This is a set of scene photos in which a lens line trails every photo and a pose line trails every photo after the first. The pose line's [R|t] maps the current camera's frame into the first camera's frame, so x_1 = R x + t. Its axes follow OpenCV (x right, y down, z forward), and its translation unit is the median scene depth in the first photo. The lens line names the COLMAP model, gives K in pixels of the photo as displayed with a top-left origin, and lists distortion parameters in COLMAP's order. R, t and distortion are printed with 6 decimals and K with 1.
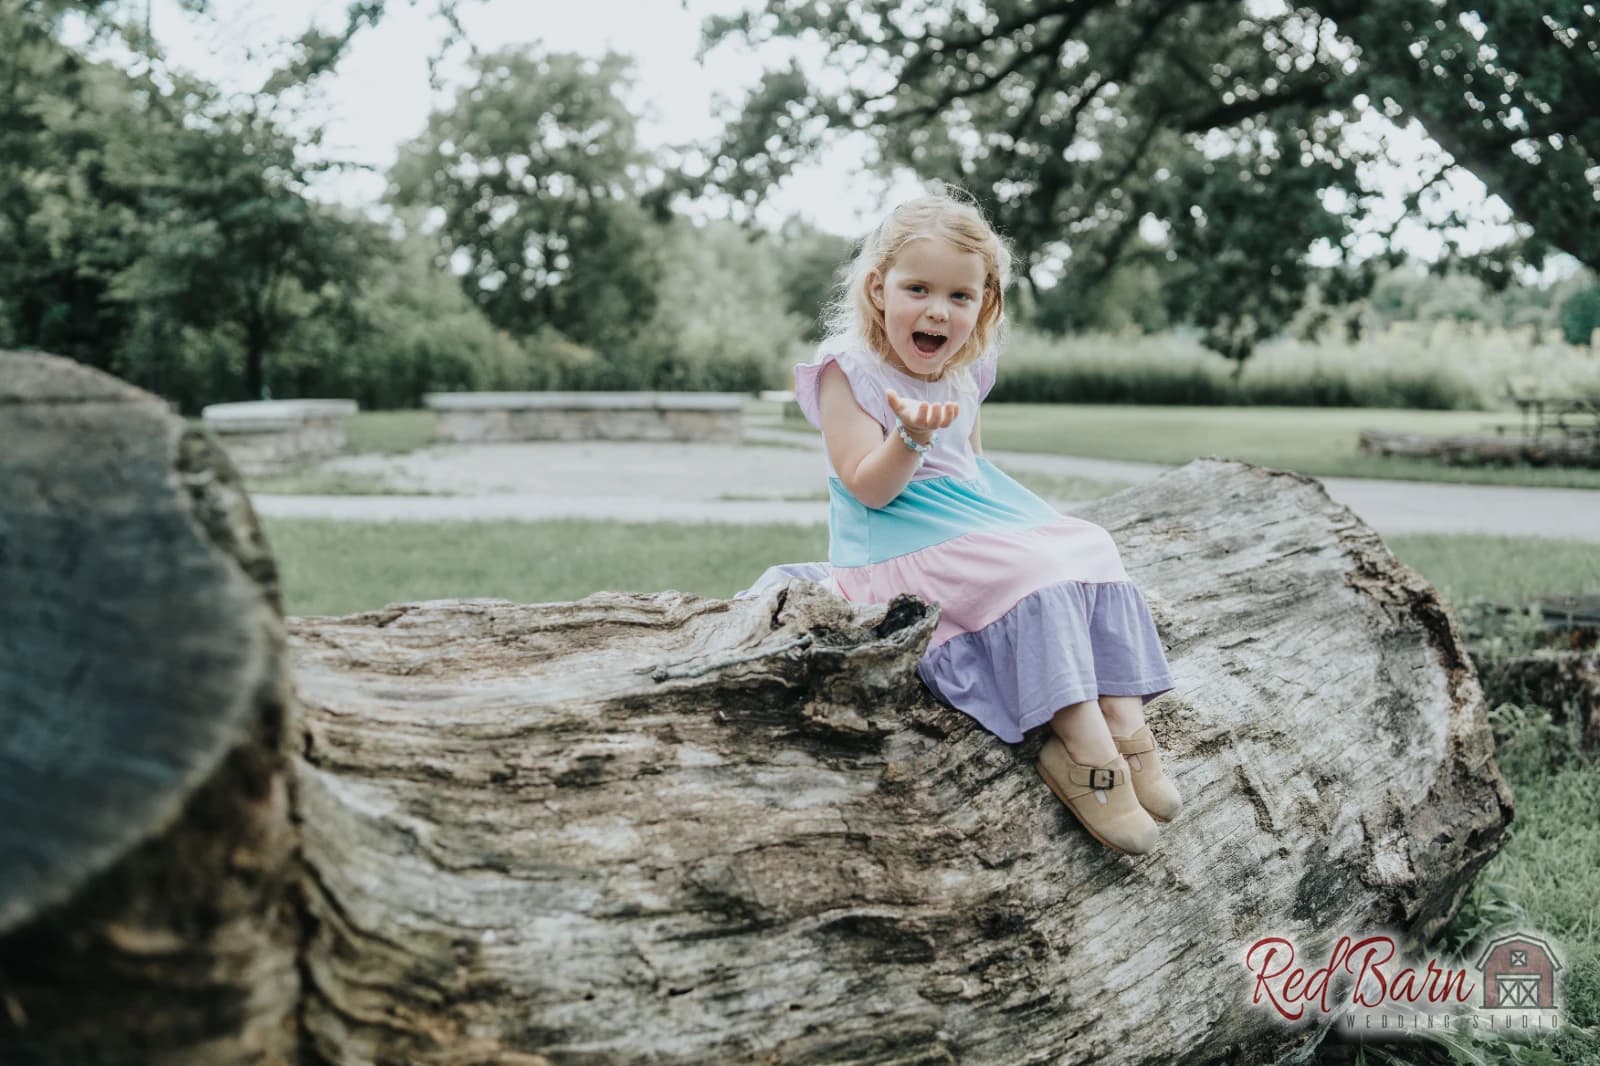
lens RADIAL K [[1505.7, 0, 800.0], [0, 1505.7, 533.0], [0, 0, 1]] dist [-0.092245, 0.078030]
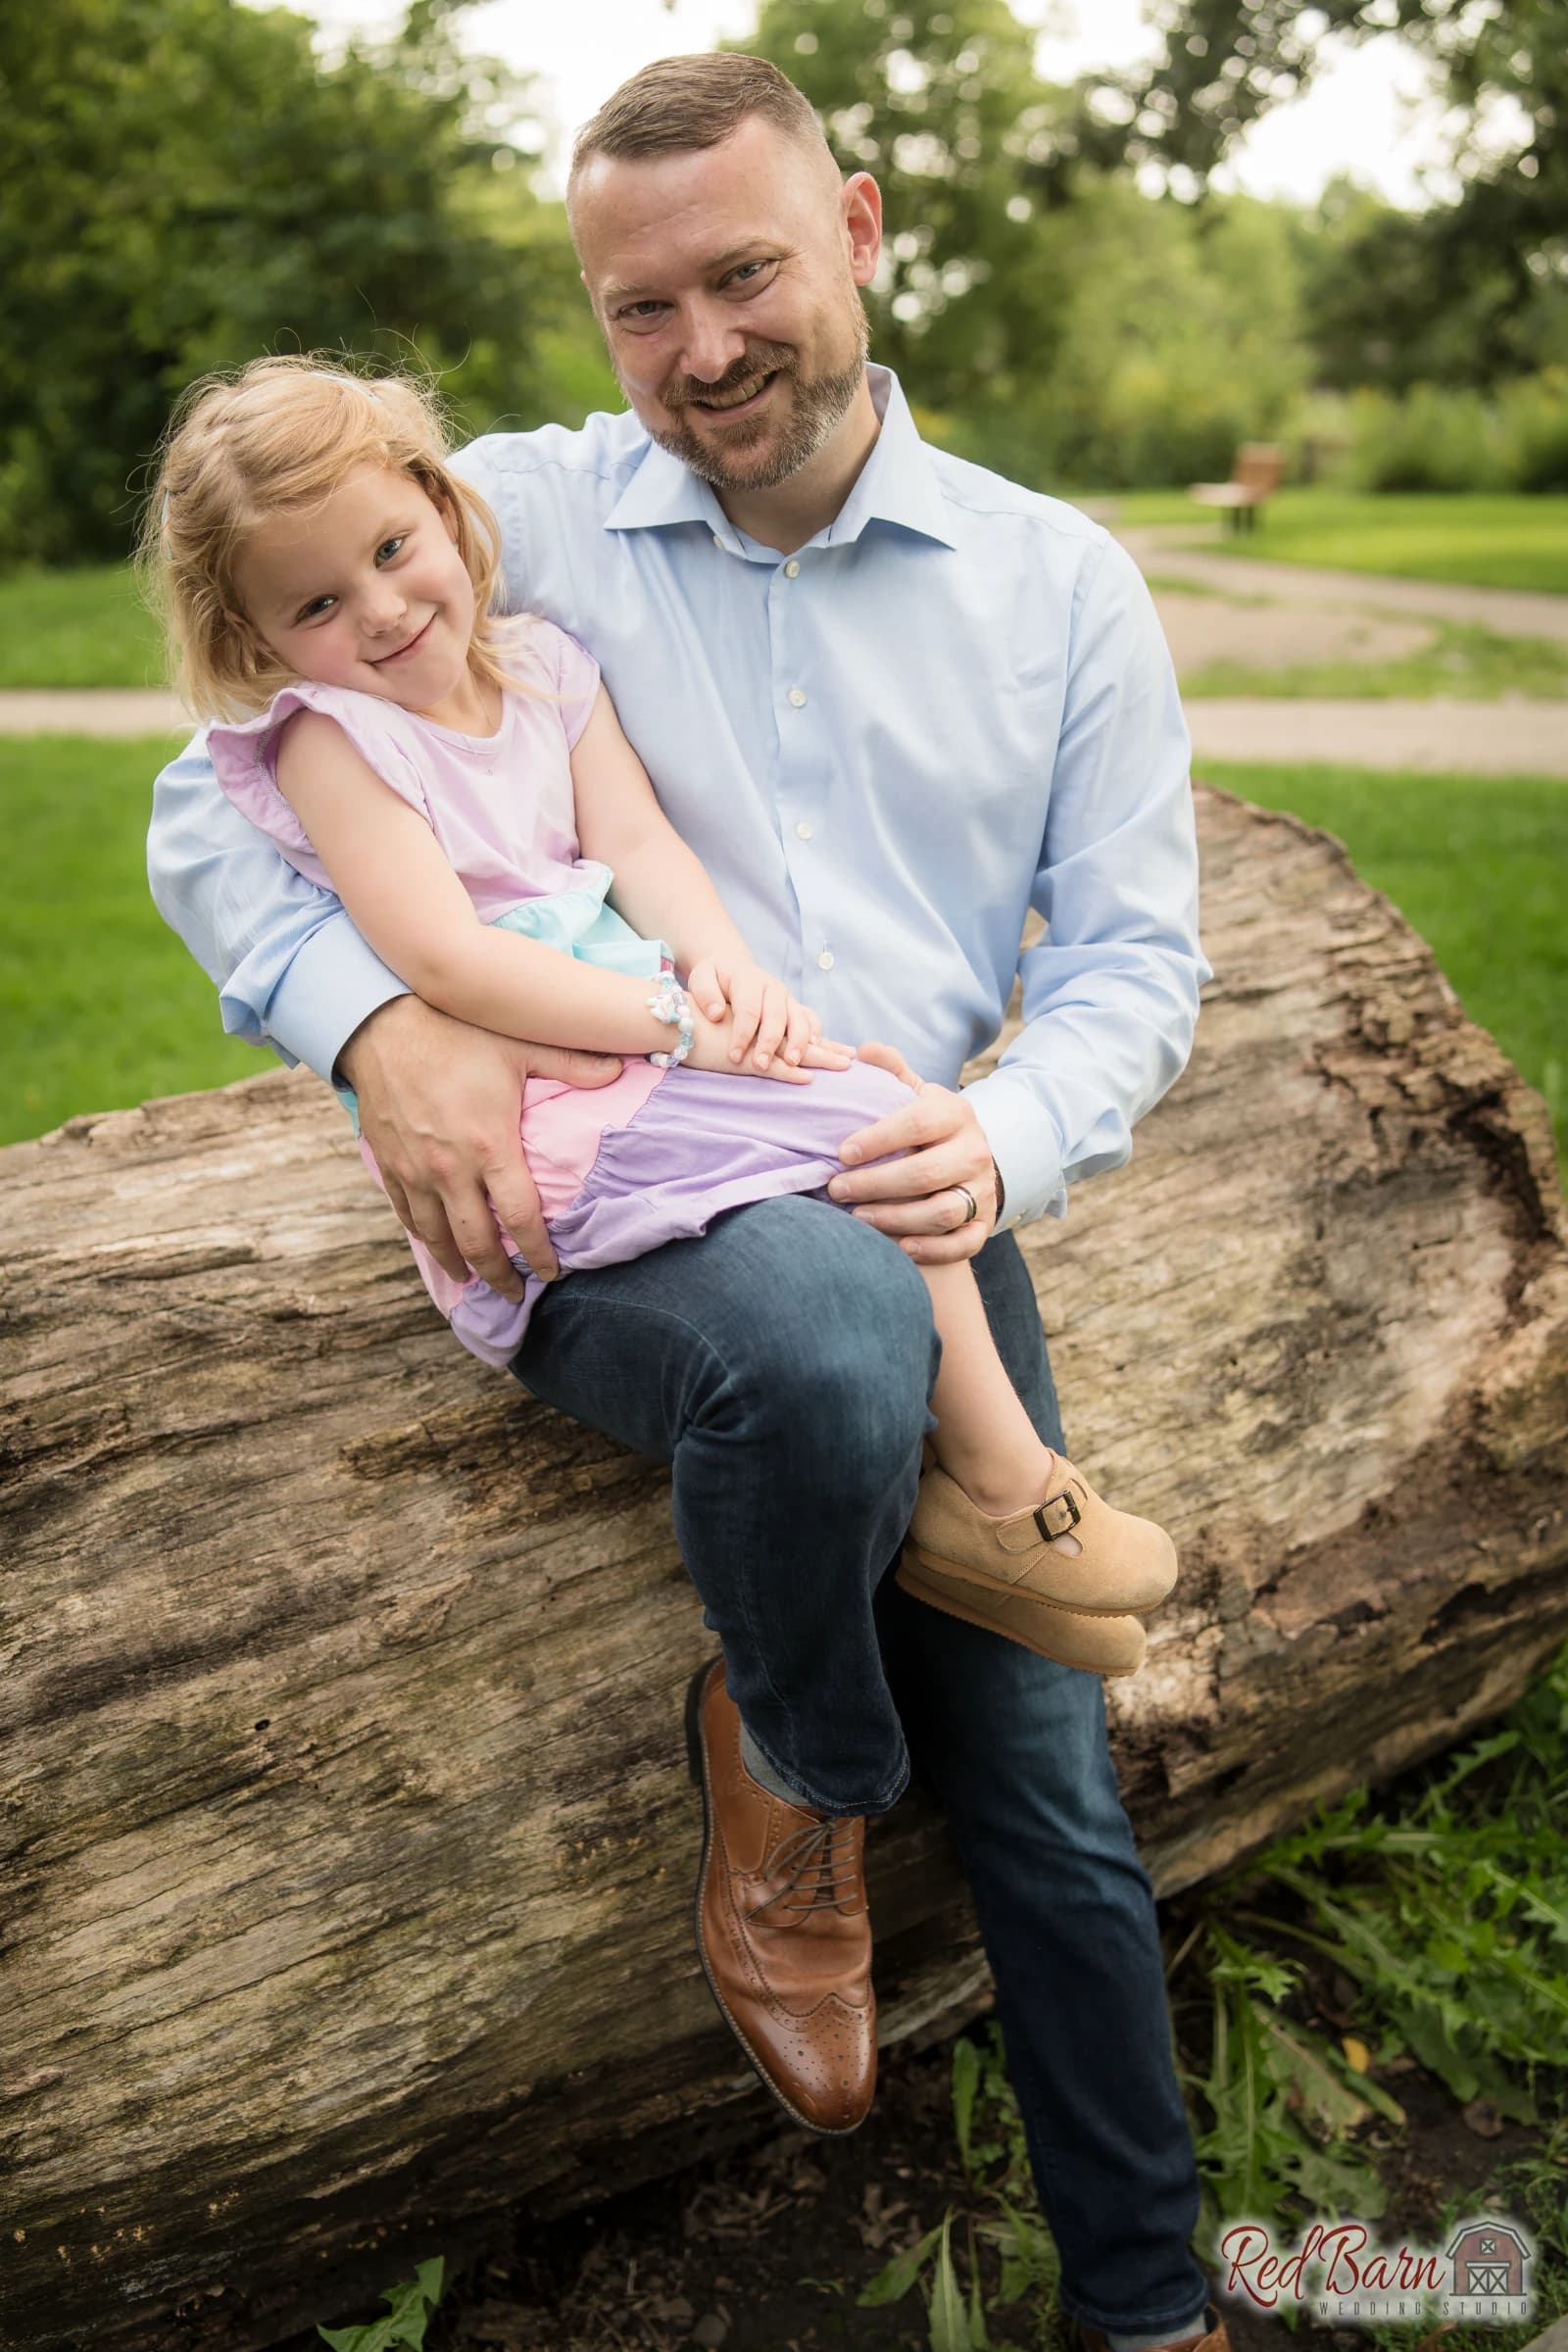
lens RADIAL K [[2213.4, 0, 775.1], [0, 2213.4, 1164.7], [0, 0, 1]] dist [-0.092245, 0.078030]
pose [[0.968862, 0.047811, -0.242943, 0.375274], [0.004522, 0.977600, 0.210421, -0.090334], [0.247562, -0.204967, 0.946943, 0.249304]]
